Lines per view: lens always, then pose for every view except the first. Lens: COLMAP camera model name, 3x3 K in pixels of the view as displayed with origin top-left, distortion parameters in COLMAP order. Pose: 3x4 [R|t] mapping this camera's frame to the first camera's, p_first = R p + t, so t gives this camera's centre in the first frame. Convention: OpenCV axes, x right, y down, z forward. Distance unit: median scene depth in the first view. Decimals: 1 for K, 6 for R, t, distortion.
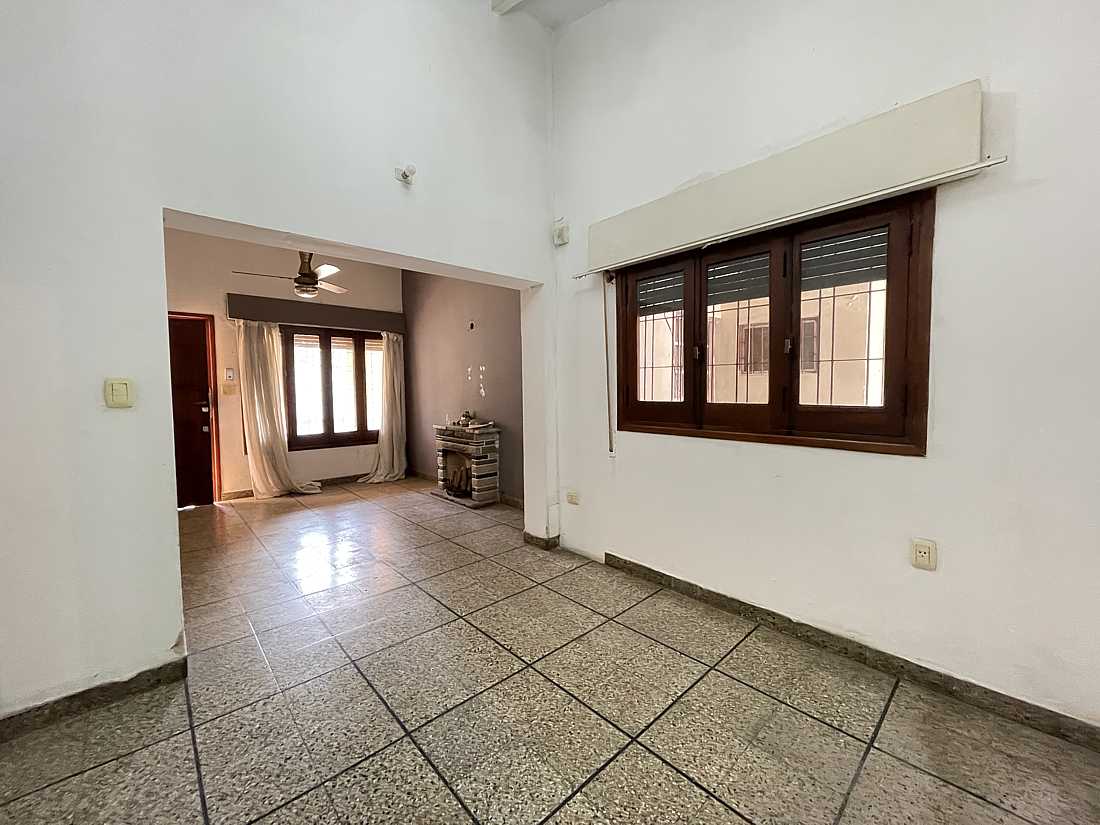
lens RADIAL K [[440.7, 0, 547.7], [0, 440.7, 407.8], [0, 0, 1]] dist [-0.002682, -0.000452]
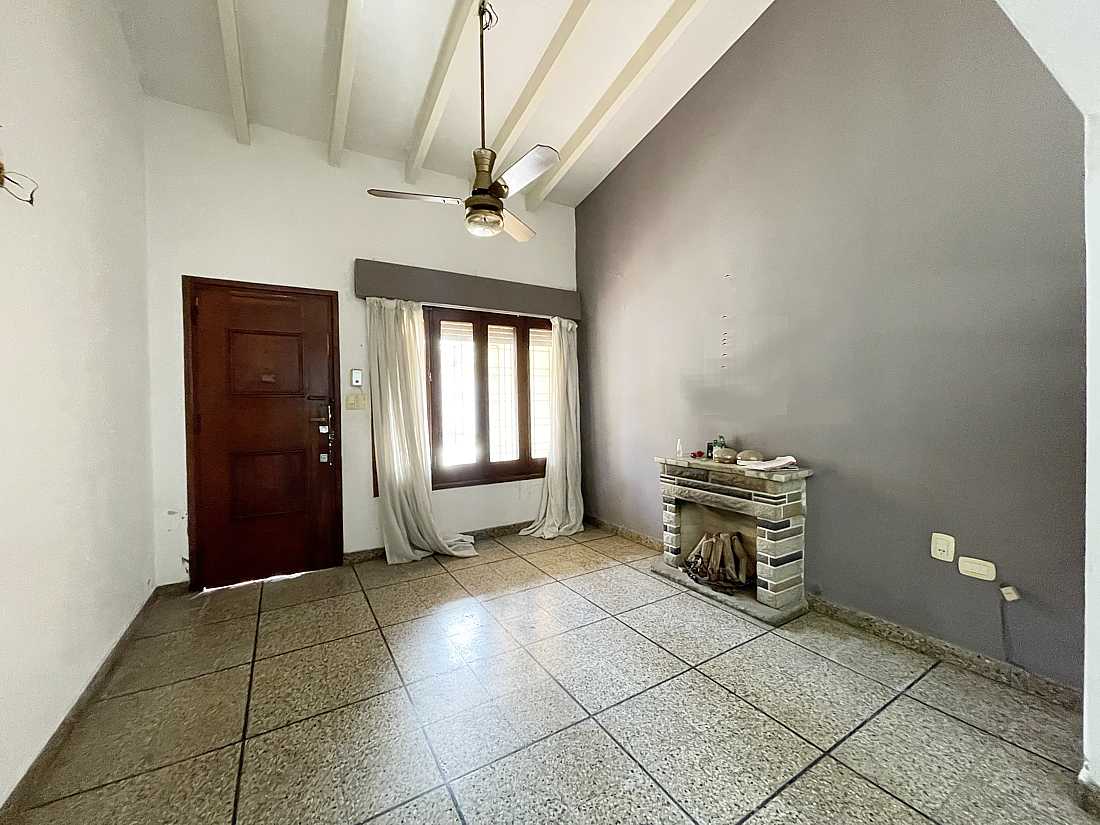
lens RADIAL K [[440.7, 0, 551.1], [0, 440.7, 410.2], [0, 0, 1]] dist [-0.002682, -0.000452]
pose [[0.980039, -0.003490, -0.198773, -0.284001], [-0.001209, 0.999723, -0.023516, -0.011757], [0.198800, 0.023287, 0.979763, 0.380065]]
